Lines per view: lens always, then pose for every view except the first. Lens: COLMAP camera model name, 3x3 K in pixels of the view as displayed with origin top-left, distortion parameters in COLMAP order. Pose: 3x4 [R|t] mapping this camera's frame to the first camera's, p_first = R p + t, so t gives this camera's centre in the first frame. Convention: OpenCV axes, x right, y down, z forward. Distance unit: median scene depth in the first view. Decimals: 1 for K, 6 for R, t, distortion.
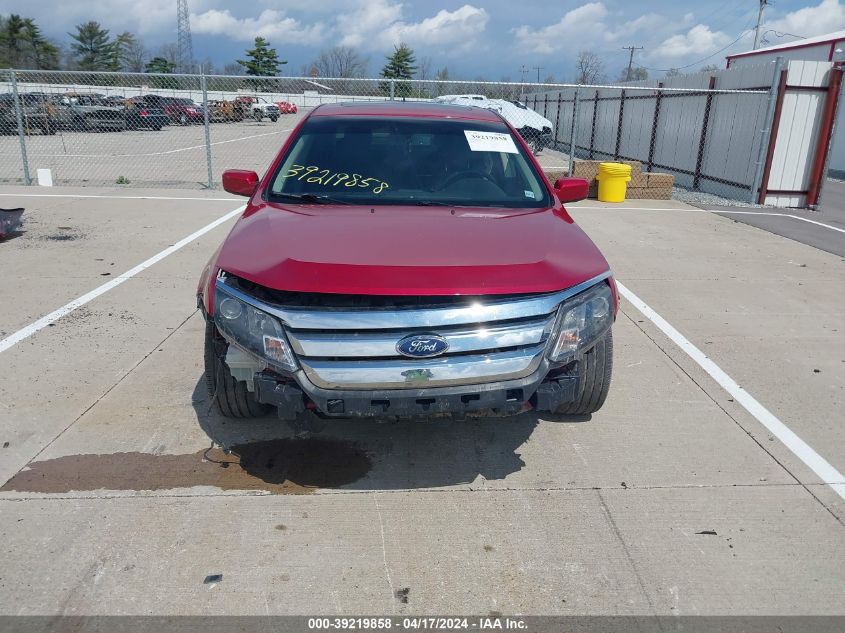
lens RADIAL K [[672.1, 0, 437.0], [0, 672.1, 316.1], [0, 0, 1]] dist [0.007649, -0.013140]
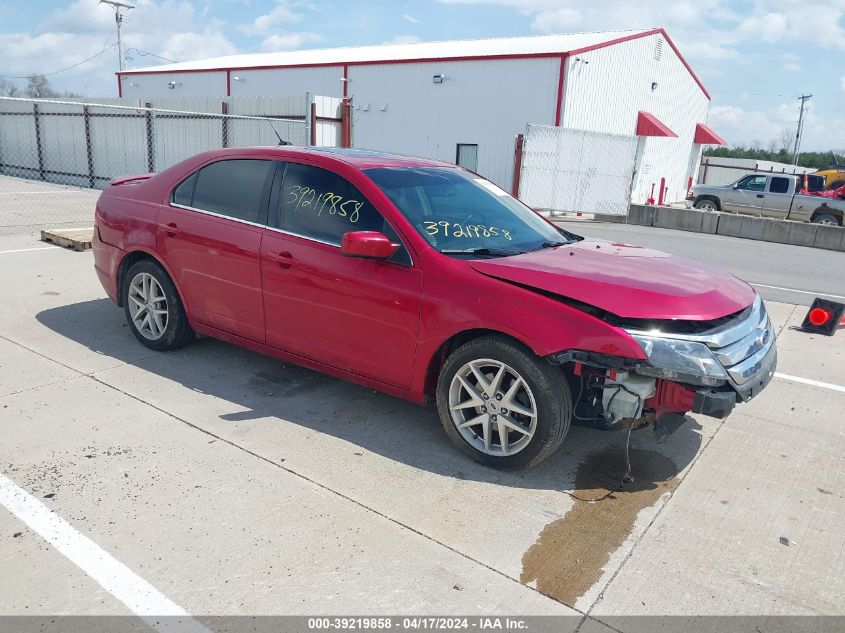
lens RADIAL K [[672.1, 0, 437.0], [0, 672.1, 316.1], [0, 0, 1]] dist [0.007649, -0.013140]
pose [[0.619198, -0.190166, 0.761860, -0.313059], [0.202407, 0.976099, 0.079136, -0.051375], [-0.758700, 0.105204, 0.642890, 0.118097]]
